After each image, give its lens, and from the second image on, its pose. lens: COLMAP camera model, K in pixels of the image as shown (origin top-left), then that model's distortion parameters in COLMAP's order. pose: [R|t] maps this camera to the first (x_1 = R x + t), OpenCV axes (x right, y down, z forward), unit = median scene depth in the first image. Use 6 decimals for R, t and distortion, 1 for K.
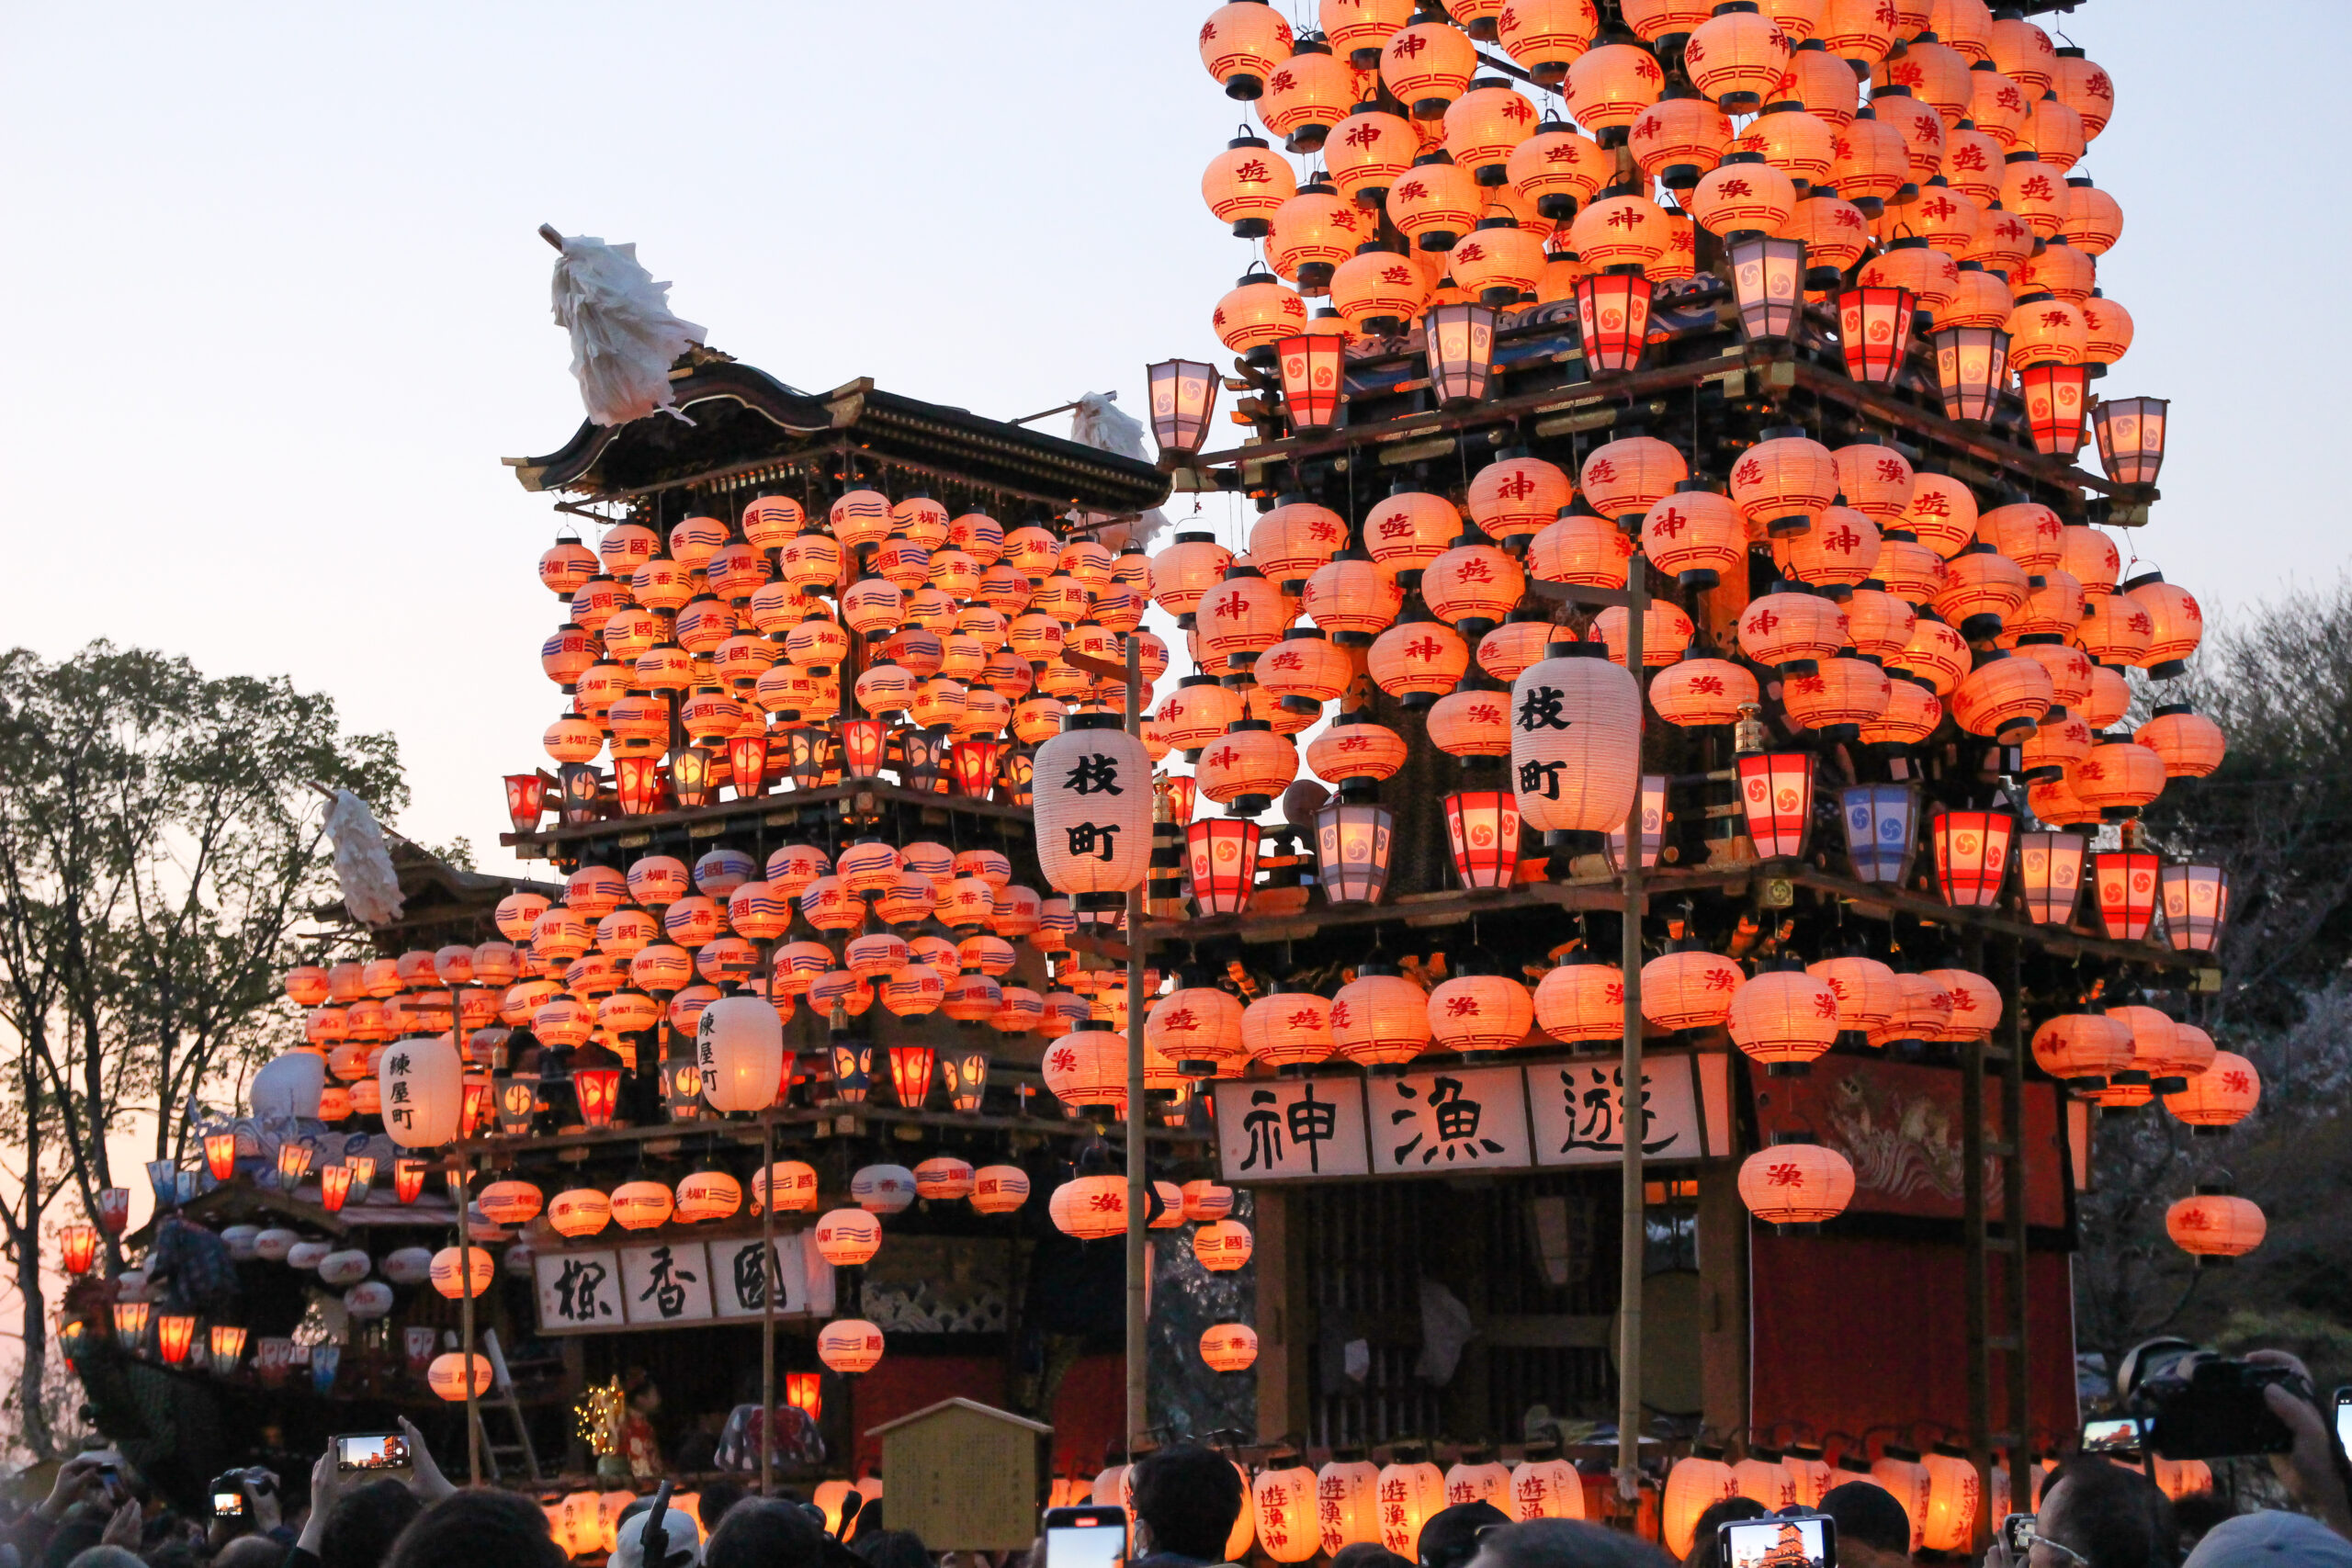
lens RADIAL K [[4505.7, 0, 1176.0], [0, 4505.7, 784.0], [0, 0, 1]] dist [0.179181, -0.087208]
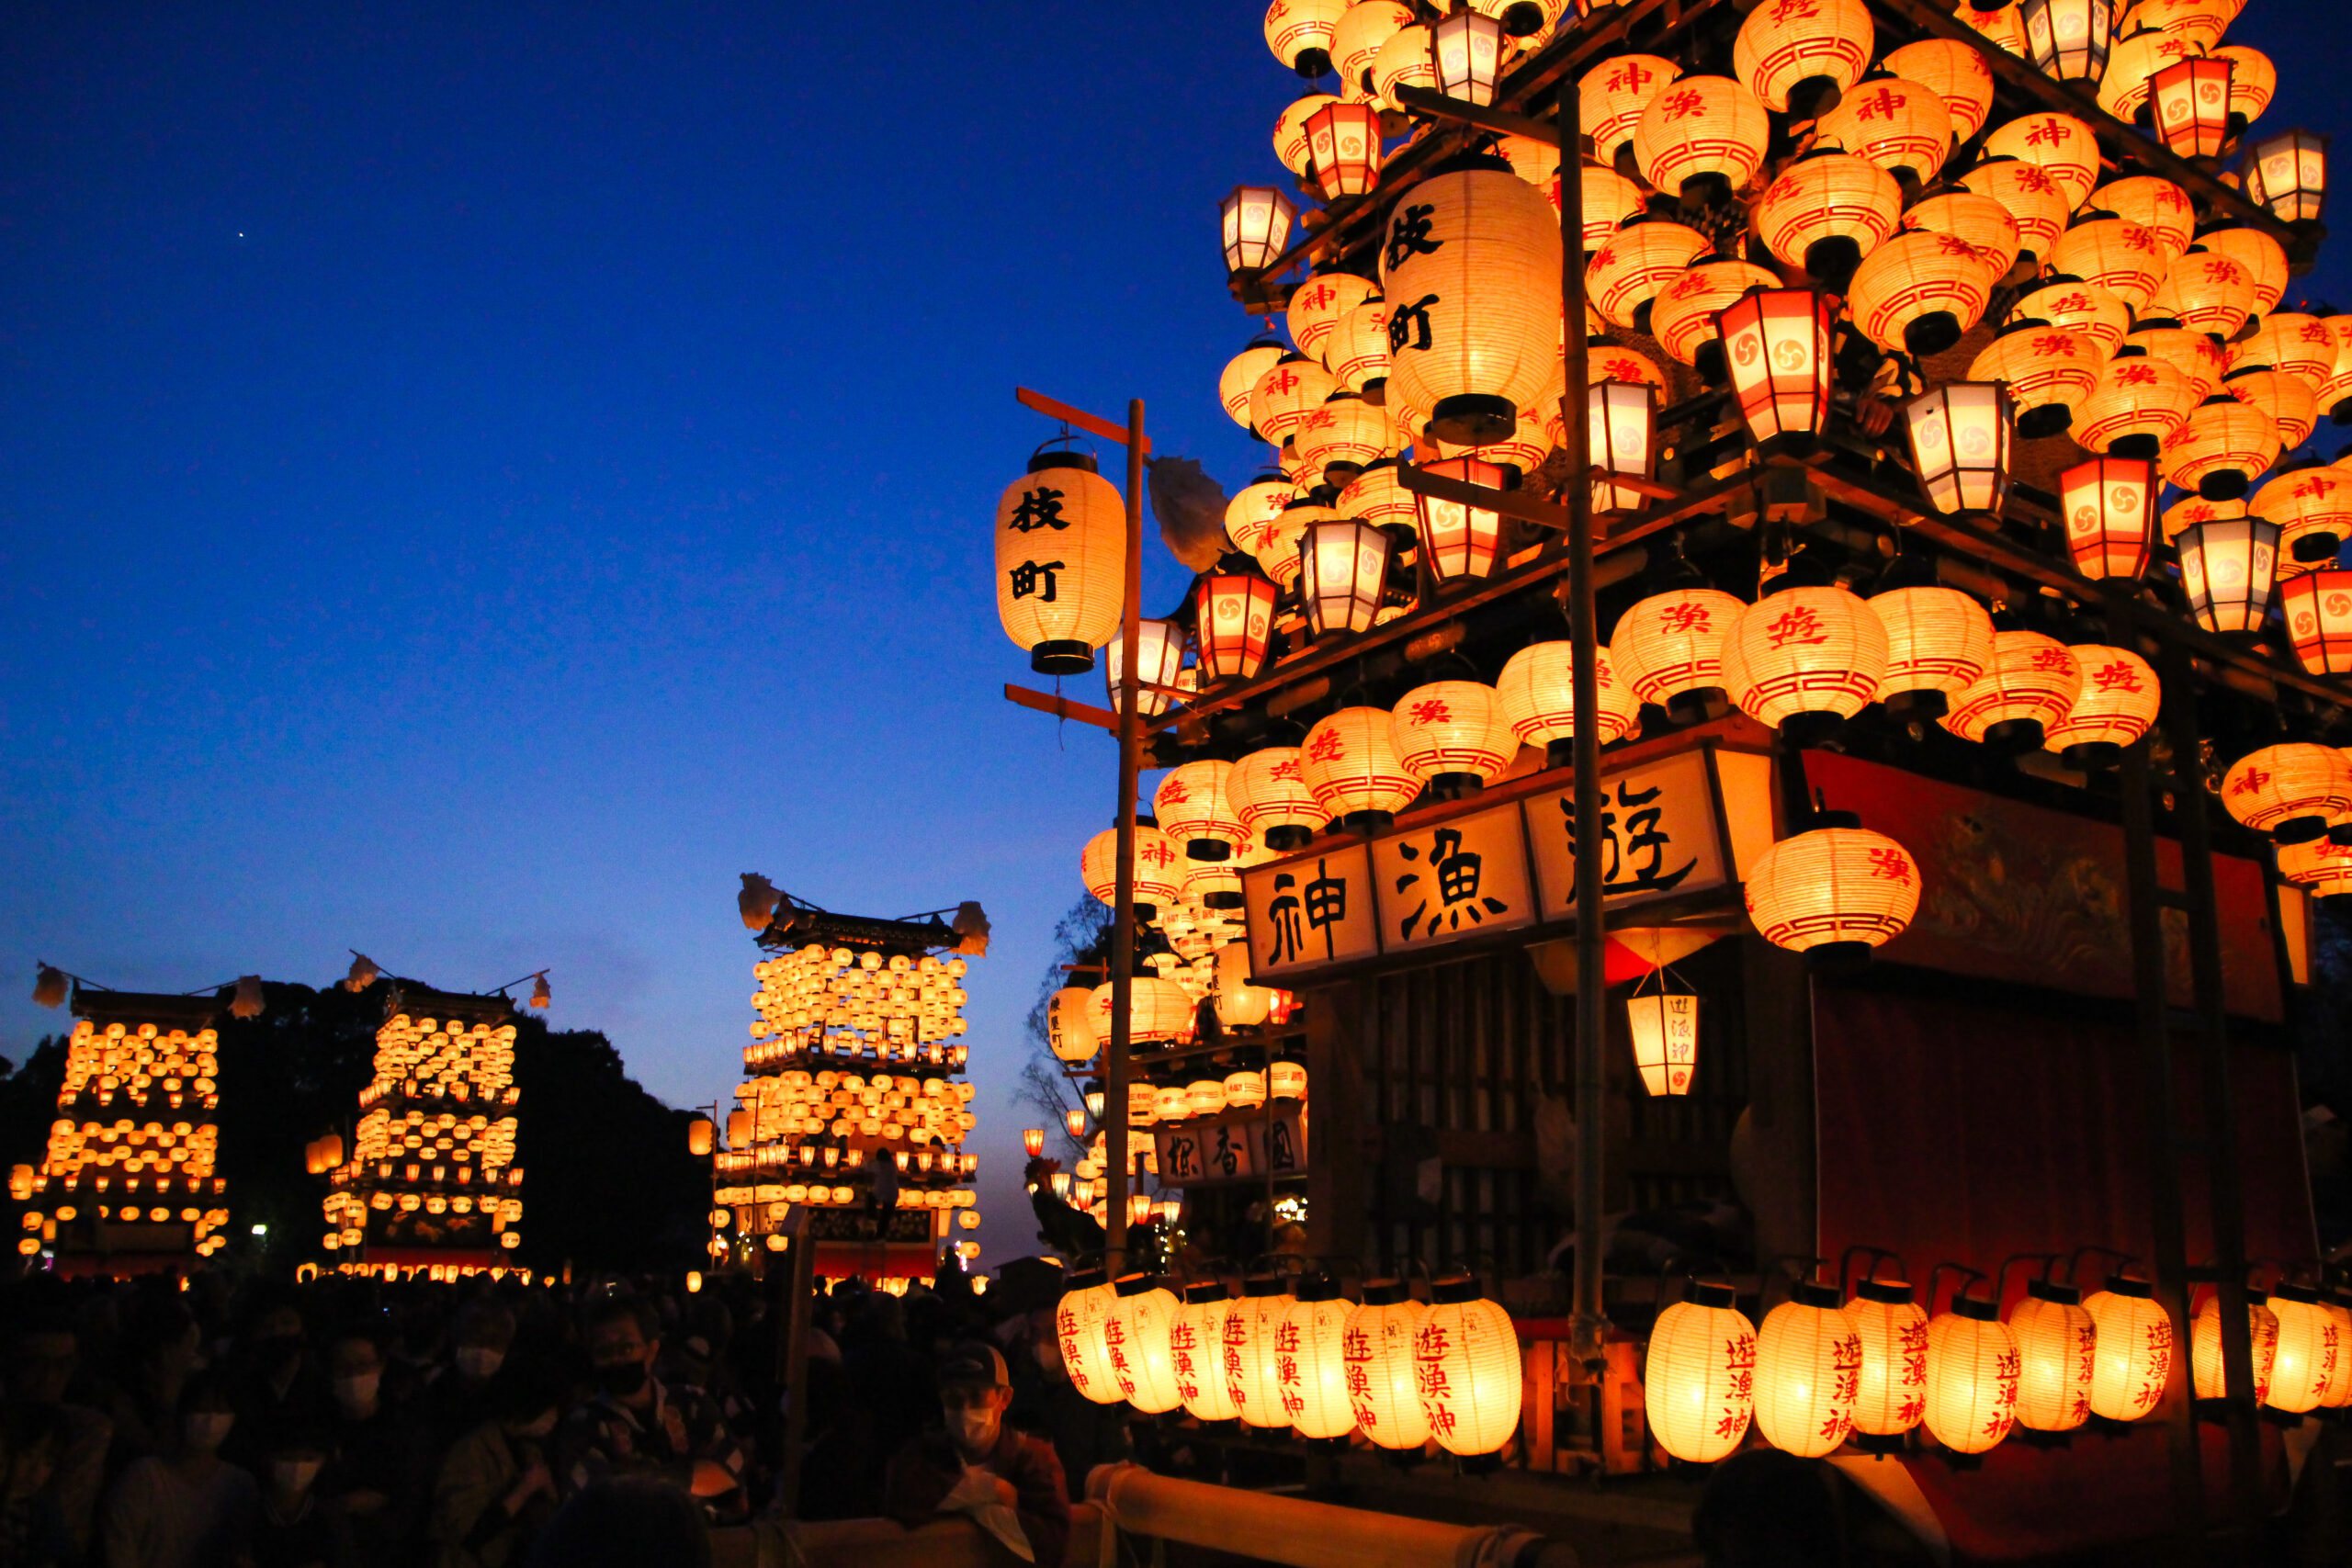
lens RADIAL K [[1935.7, 0, 1179.8], [0, 1935.7, 850.6], [0, 0, 1]] dist [-0.145566, 0.211771]
pose [[0.942155, -0.050174, -0.331401, 0.129540], [0.027887, 0.997038, -0.071672, 0.092116], [0.334015, 0.058284, 0.940764, 0.646865]]
